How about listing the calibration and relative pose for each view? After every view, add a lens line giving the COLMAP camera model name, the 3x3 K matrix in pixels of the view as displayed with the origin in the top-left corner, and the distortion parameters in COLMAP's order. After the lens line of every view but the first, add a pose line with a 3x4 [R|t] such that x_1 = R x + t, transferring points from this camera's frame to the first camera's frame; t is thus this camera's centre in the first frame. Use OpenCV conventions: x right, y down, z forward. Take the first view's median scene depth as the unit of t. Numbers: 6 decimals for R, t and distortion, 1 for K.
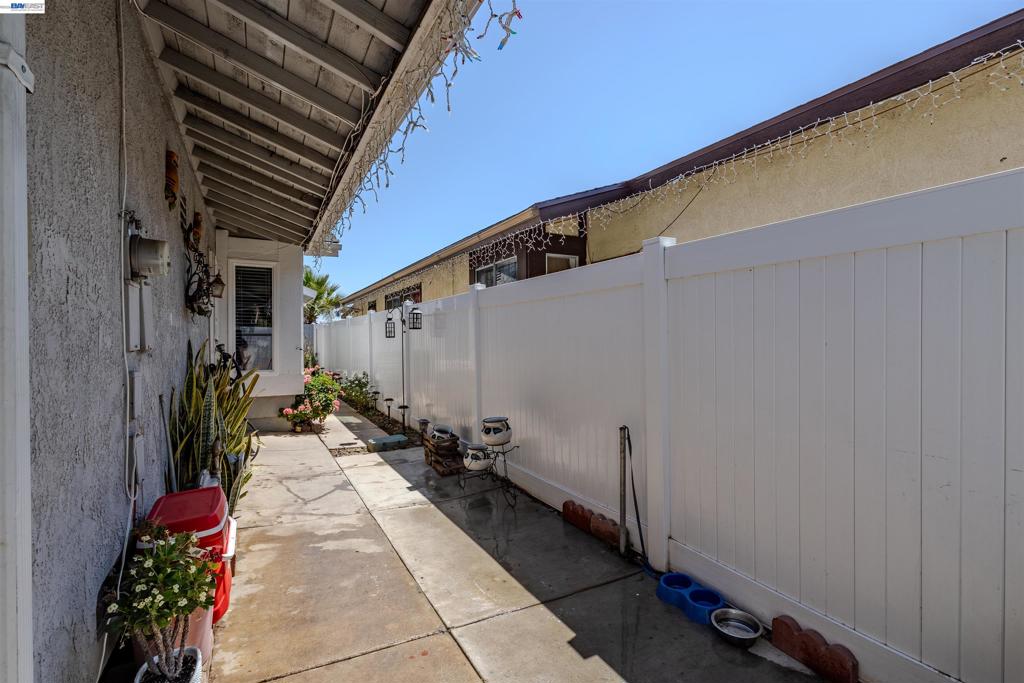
lens RADIAL K [[468.5, 0, 514.6], [0, 468.5, 340.8], [0, 0, 1]] dist [0.004220, 0.000348]
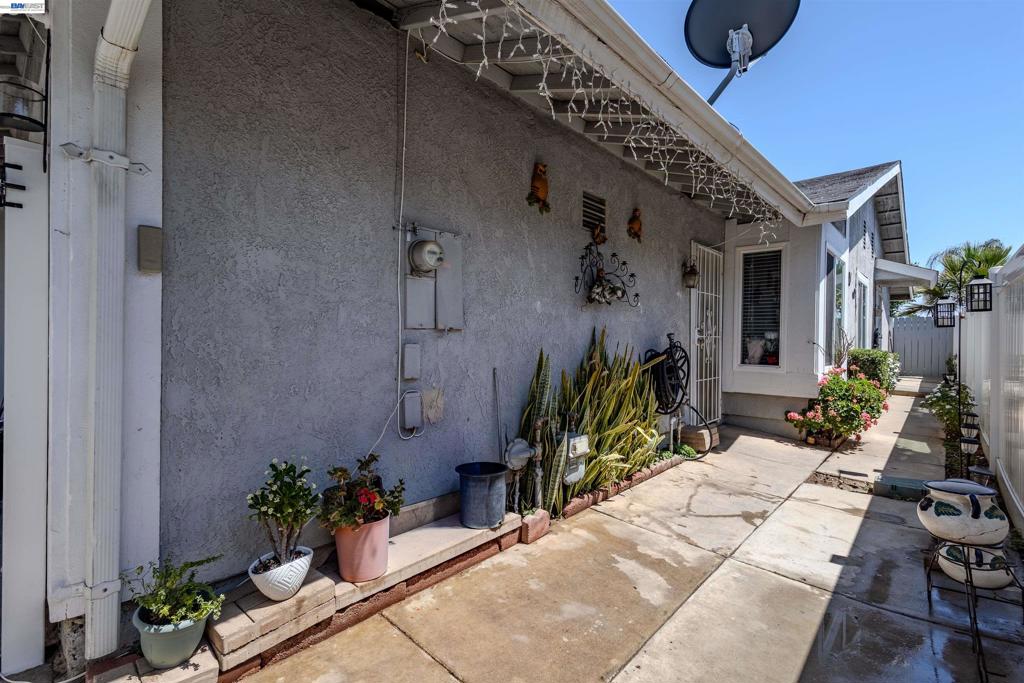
lens RADIAL K [[468.5, 0, 513.4], [0, 468.5, 340.4], [0, 0, 1]] dist [0.004220, 0.000348]
pose [[0.319751, 0.011288, -0.947434, 0.240231], [-0.010879, 0.999907, 0.008241, 0.019289], [0.947439, 0.007672, 0.319844, 0.383379]]
